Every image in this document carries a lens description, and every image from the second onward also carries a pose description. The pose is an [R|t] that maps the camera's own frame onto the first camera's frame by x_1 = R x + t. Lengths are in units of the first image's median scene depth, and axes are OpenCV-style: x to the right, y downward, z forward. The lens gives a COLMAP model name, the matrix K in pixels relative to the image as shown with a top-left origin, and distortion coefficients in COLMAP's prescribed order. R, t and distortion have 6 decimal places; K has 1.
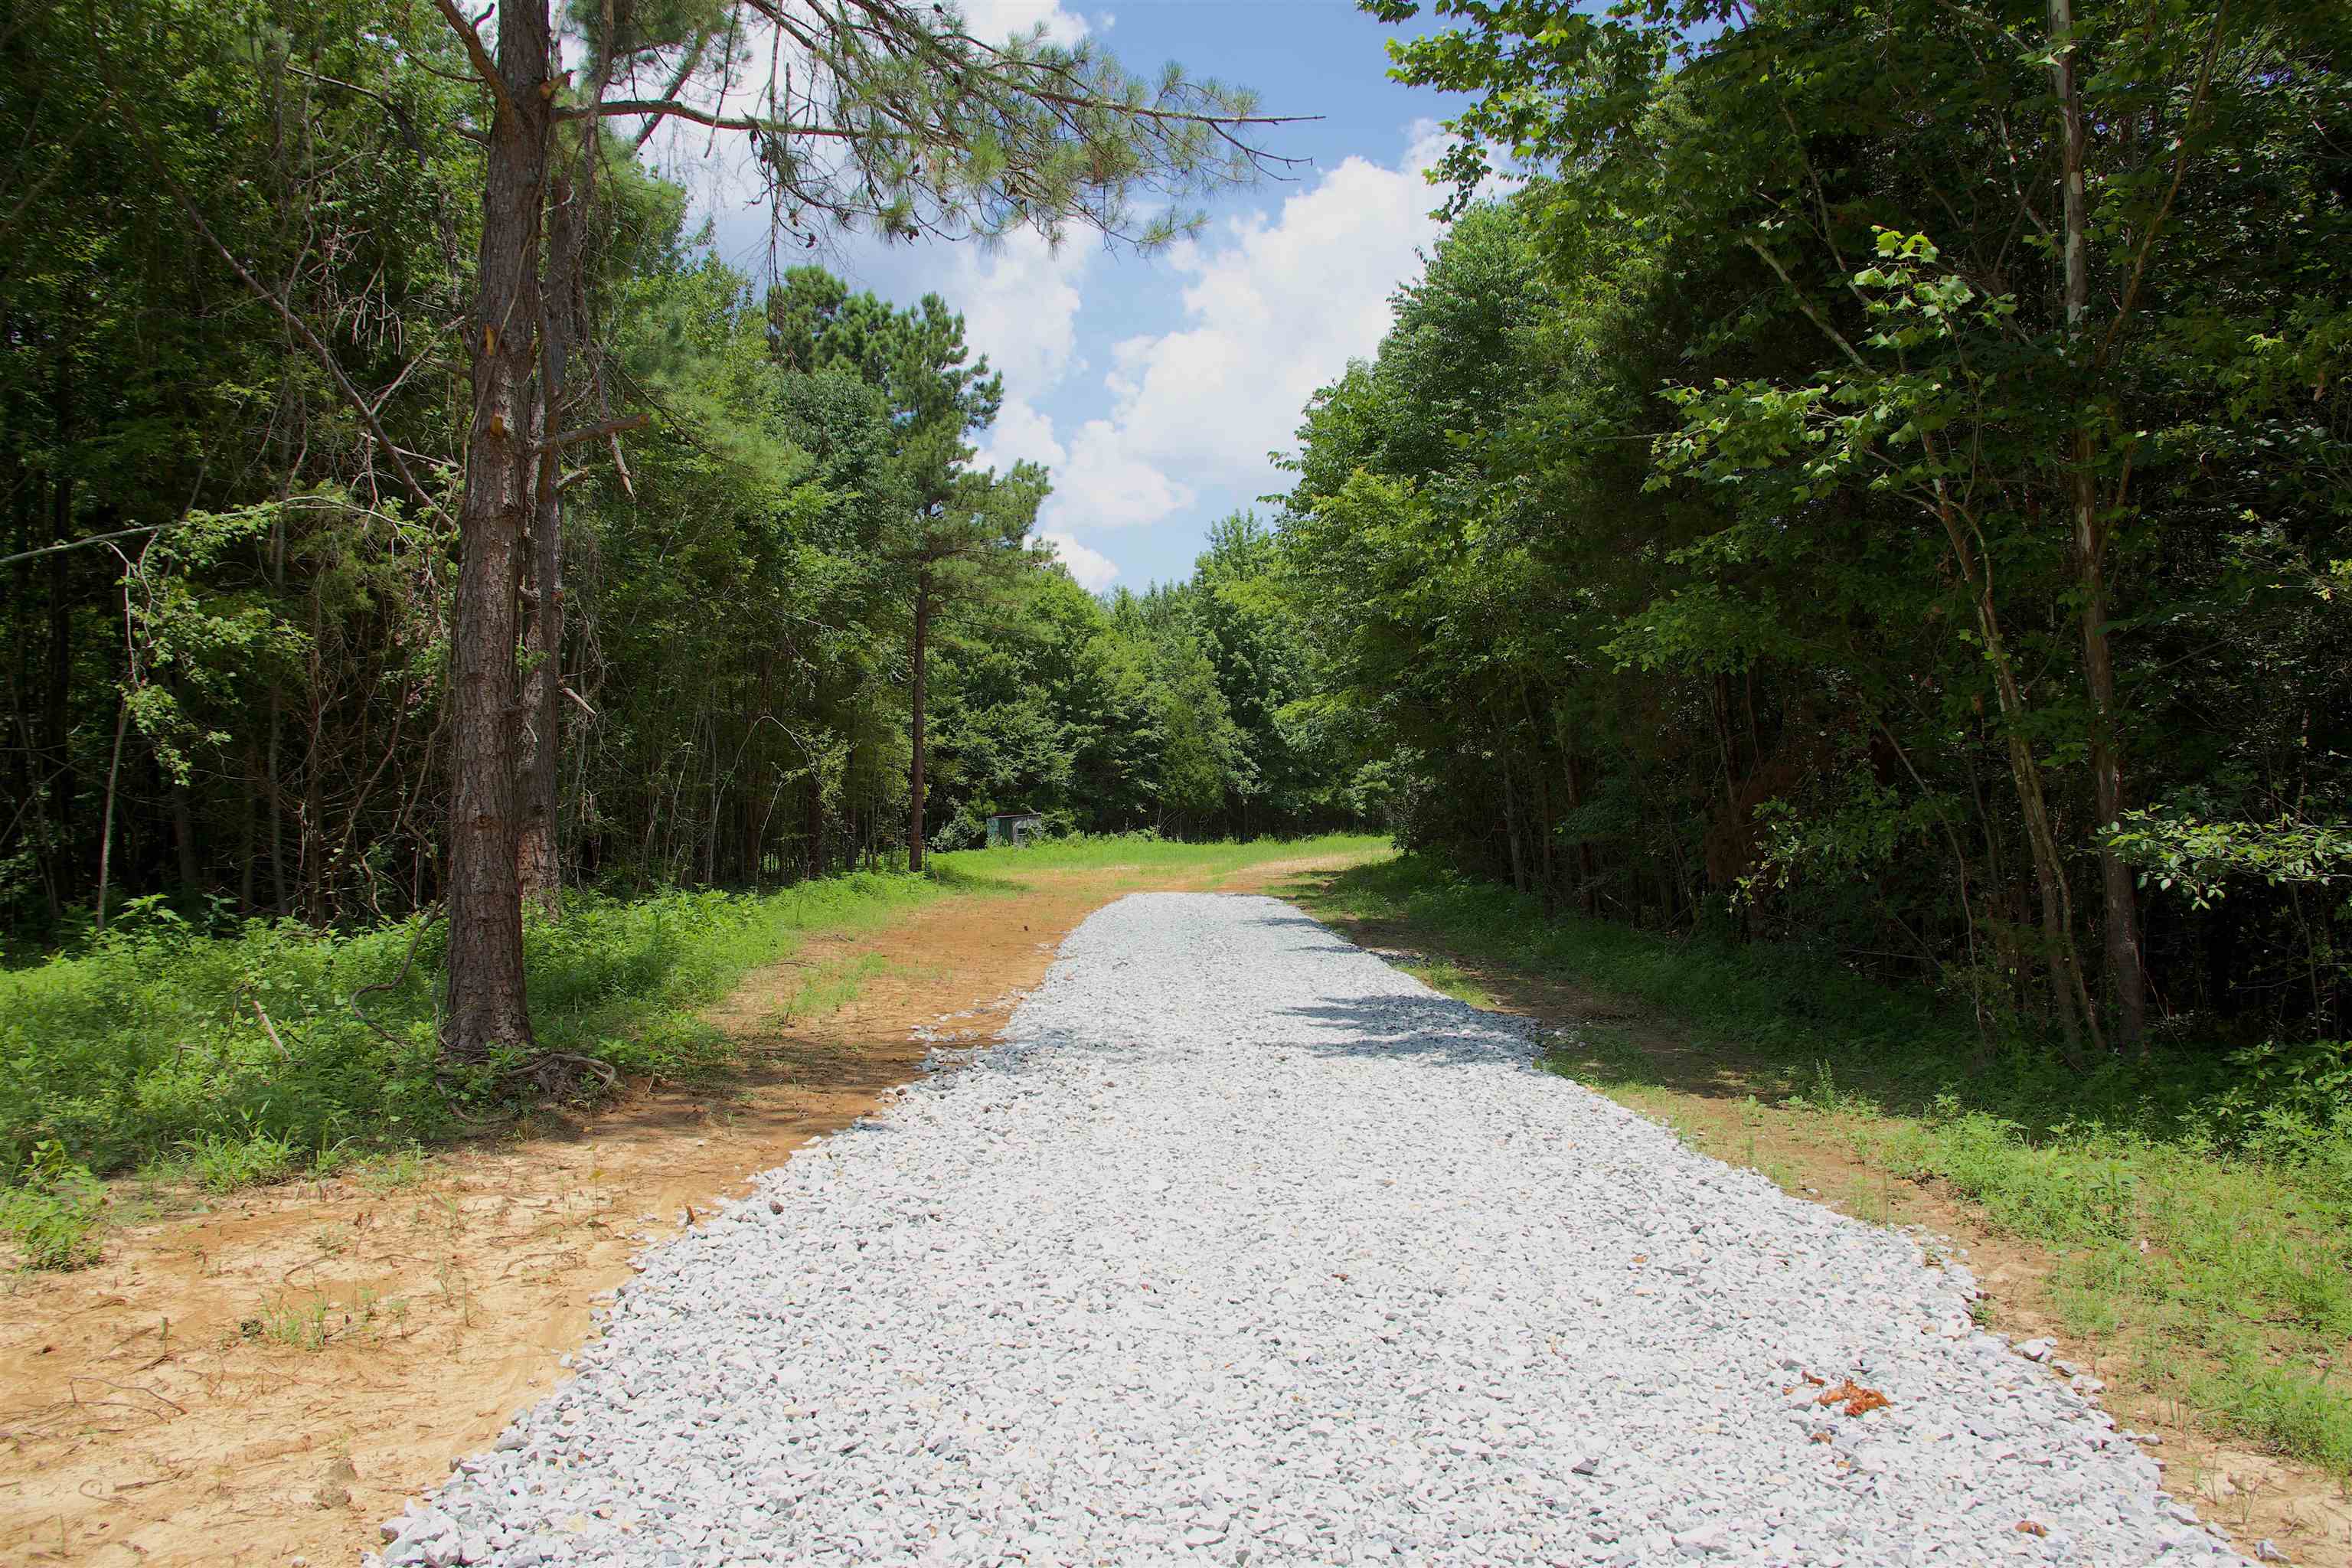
lens RADIAL K [[1952.3, 0, 1173.3], [0, 1952.3, 769.2], [0, 0, 1]] dist [-0.120815, 0.056688]
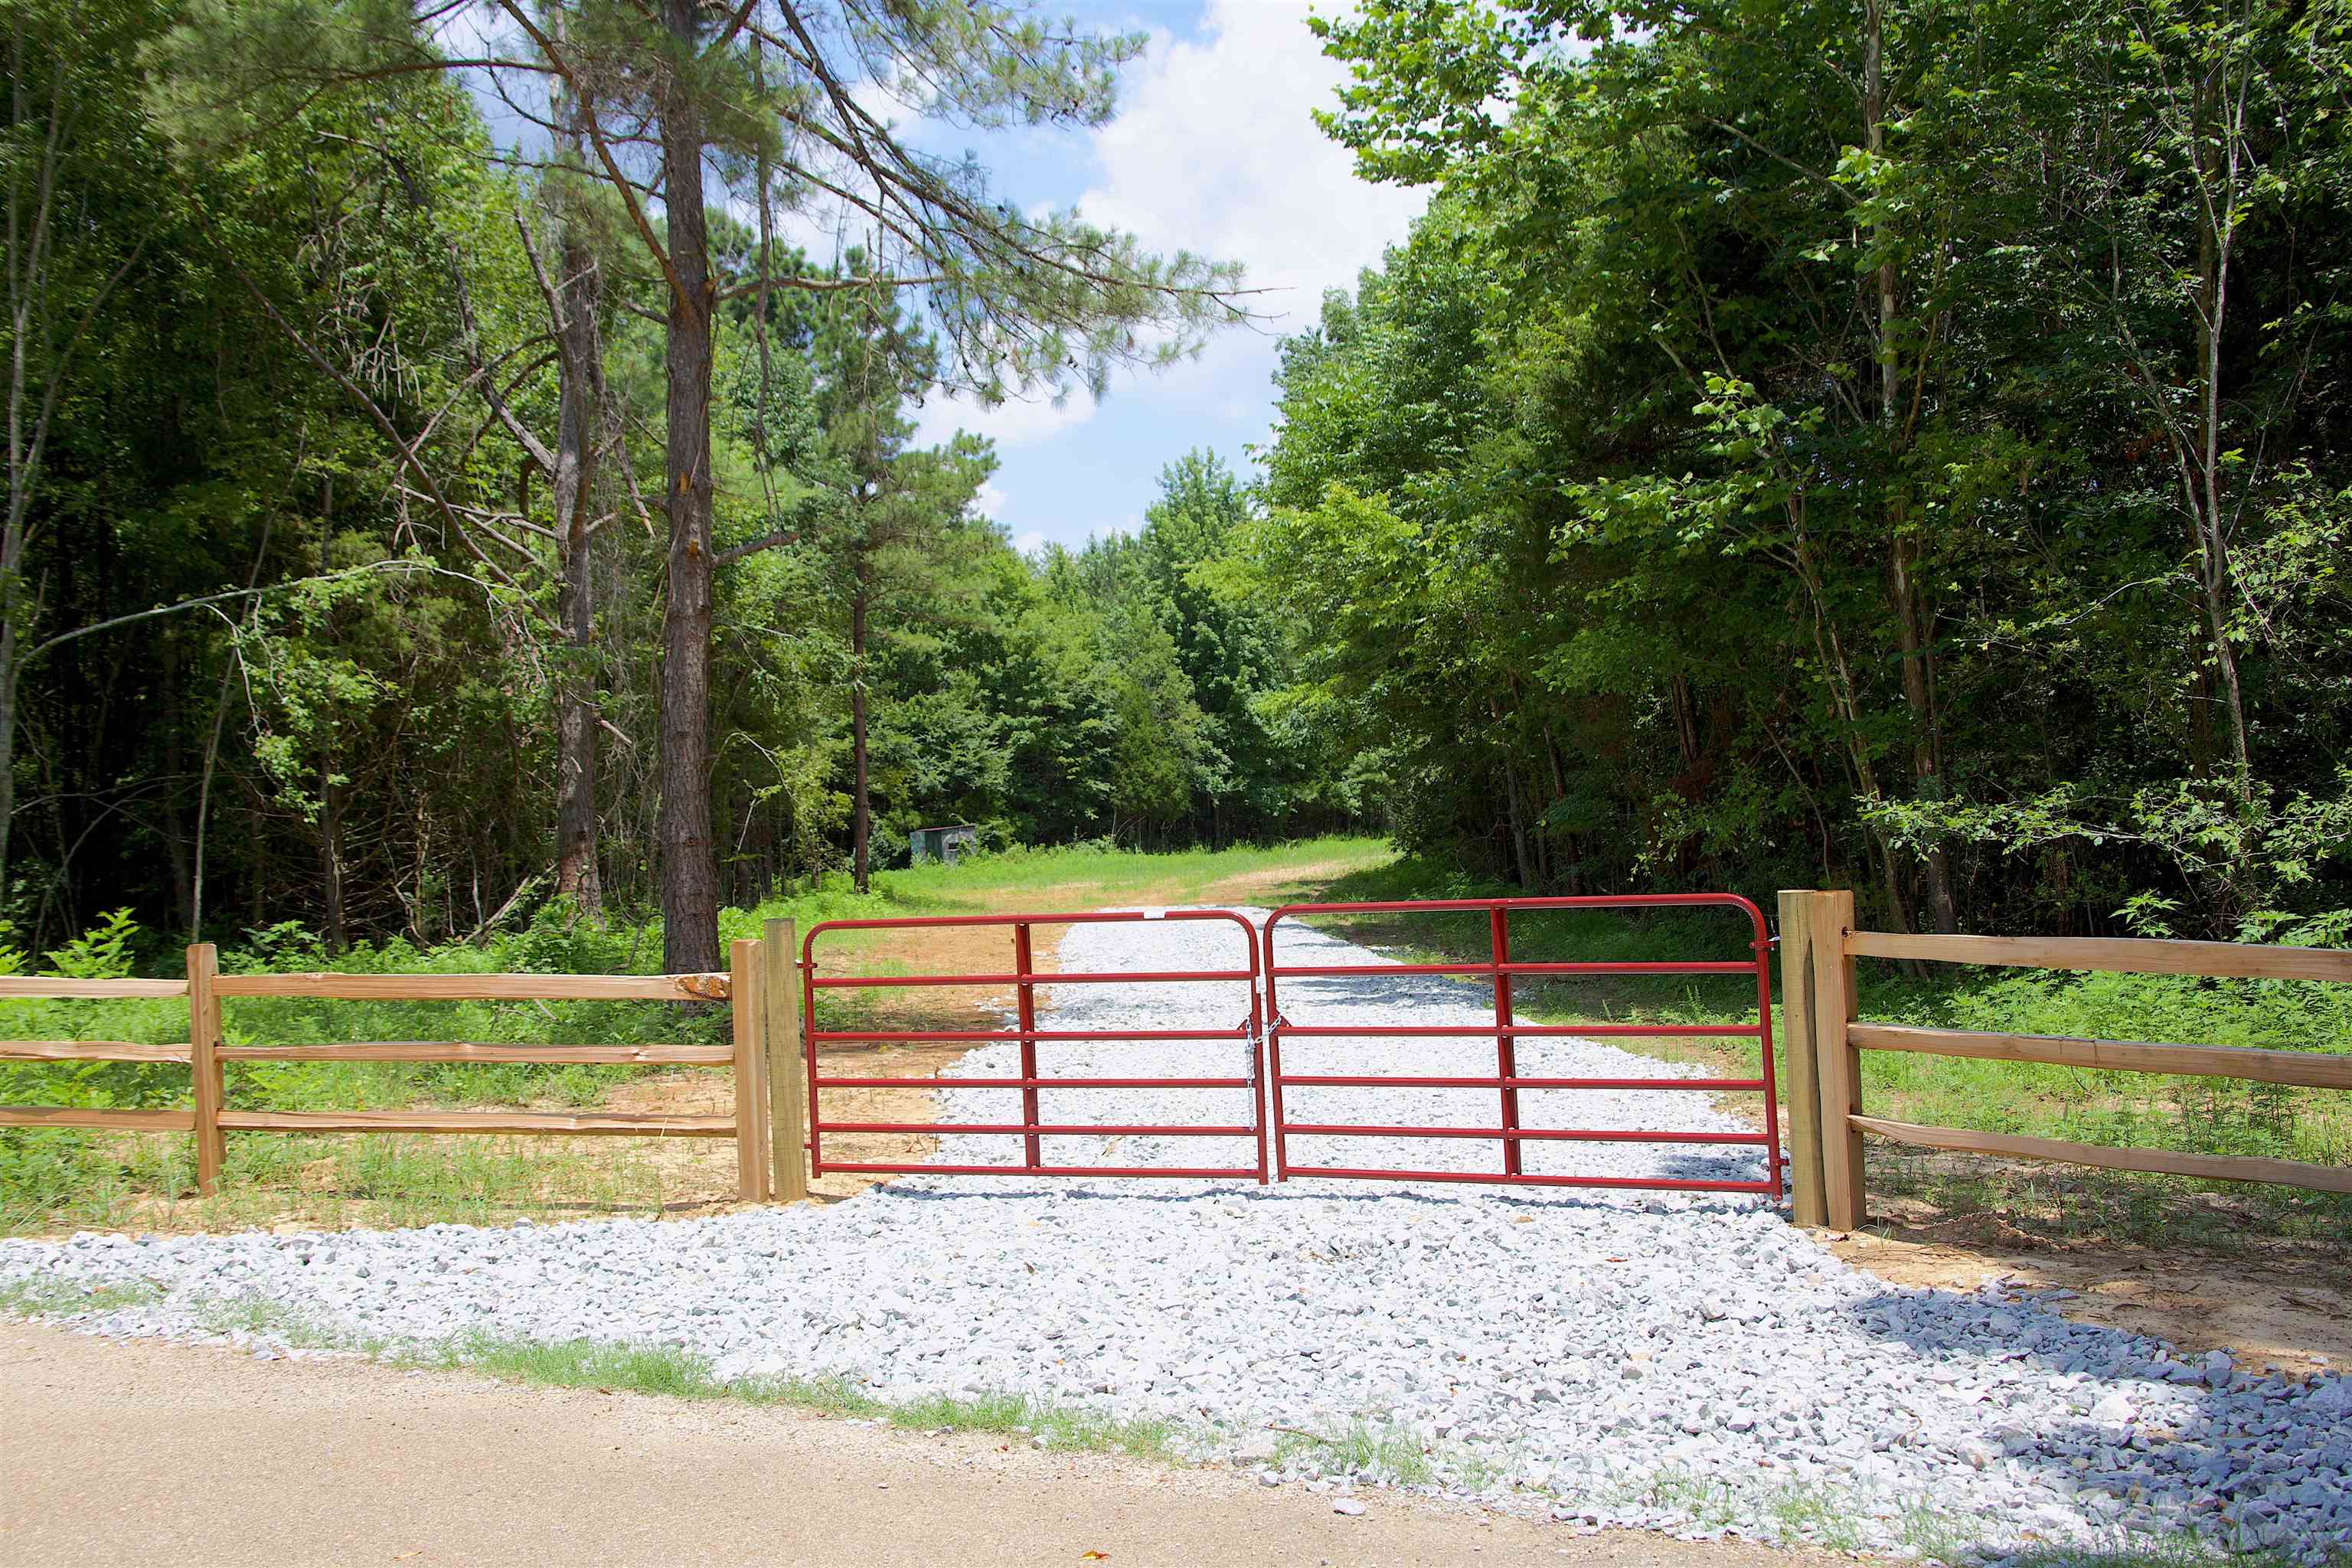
lens RADIAL K [[2708.7, 0, 1173.3], [0, 2708.7, 792.8], [0, 0, 1]] dist [0.026287, 0.000000]
pose [[0.999107, -0.032584, 0.026903, -0.020851], [0.032226, 0.999387, 0.013648, -0.006347], [-0.027331, -0.012769, 0.999545, -0.261216]]
